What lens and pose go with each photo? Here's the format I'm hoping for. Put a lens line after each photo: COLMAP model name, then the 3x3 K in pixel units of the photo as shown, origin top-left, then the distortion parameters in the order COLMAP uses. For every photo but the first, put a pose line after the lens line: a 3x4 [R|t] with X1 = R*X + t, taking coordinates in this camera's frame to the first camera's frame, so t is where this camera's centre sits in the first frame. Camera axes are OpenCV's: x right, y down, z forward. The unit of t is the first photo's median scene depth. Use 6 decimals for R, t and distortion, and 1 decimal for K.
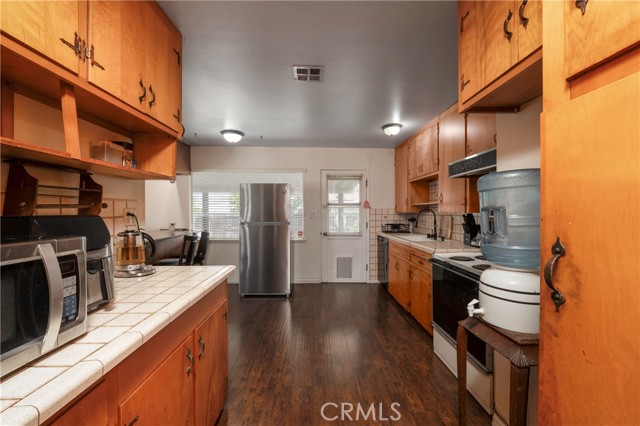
lens RADIAL K [[265.6, 0, 322.2], [0, 265.6, 210.4], [0, 0, 1]] dist [-0.010018, 0.000048]
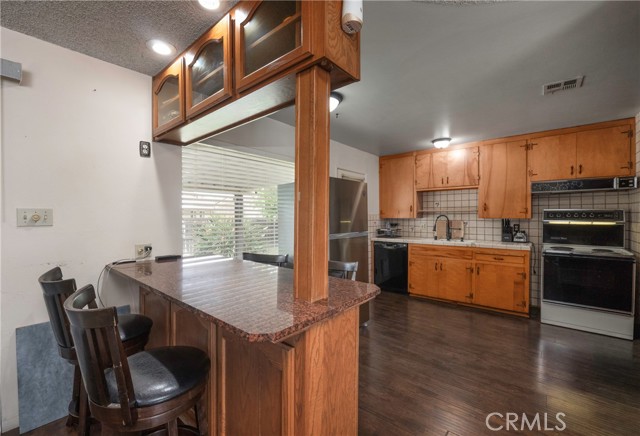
lens RADIAL K [[277.9, 0, 317.6], [0, 277.9, 218.5], [0, 0, 1]] dist [-0.000240, 0.000214]
pose [[0.663686, -0.009981, 0.747944, -0.707813], [0.004434, 0.999946, 0.009410, -0.001730], [-0.747998, -0.002929, 0.663695, 0.458514]]
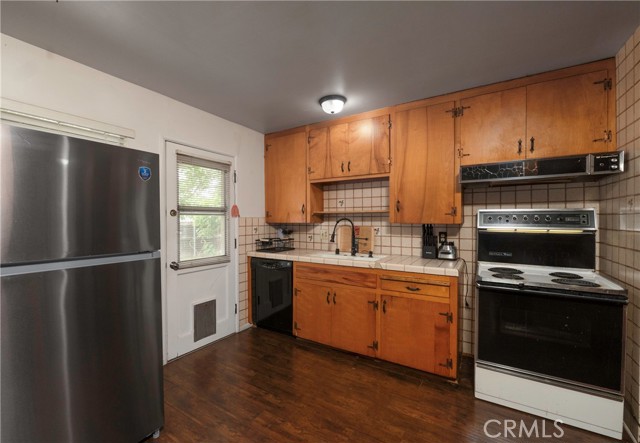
lens RADIAL K [[275.7, 0, 314.3], [0, 275.7, 222.6], [0, 0, 1]] dist [0.002661, -0.000186]
pose [[0.553754, -0.013205, 0.832575, -0.280571], [0.005014, 0.999909, 0.012524, -0.001075], [-0.832665, -0.002761, 0.553770, 0.473016]]
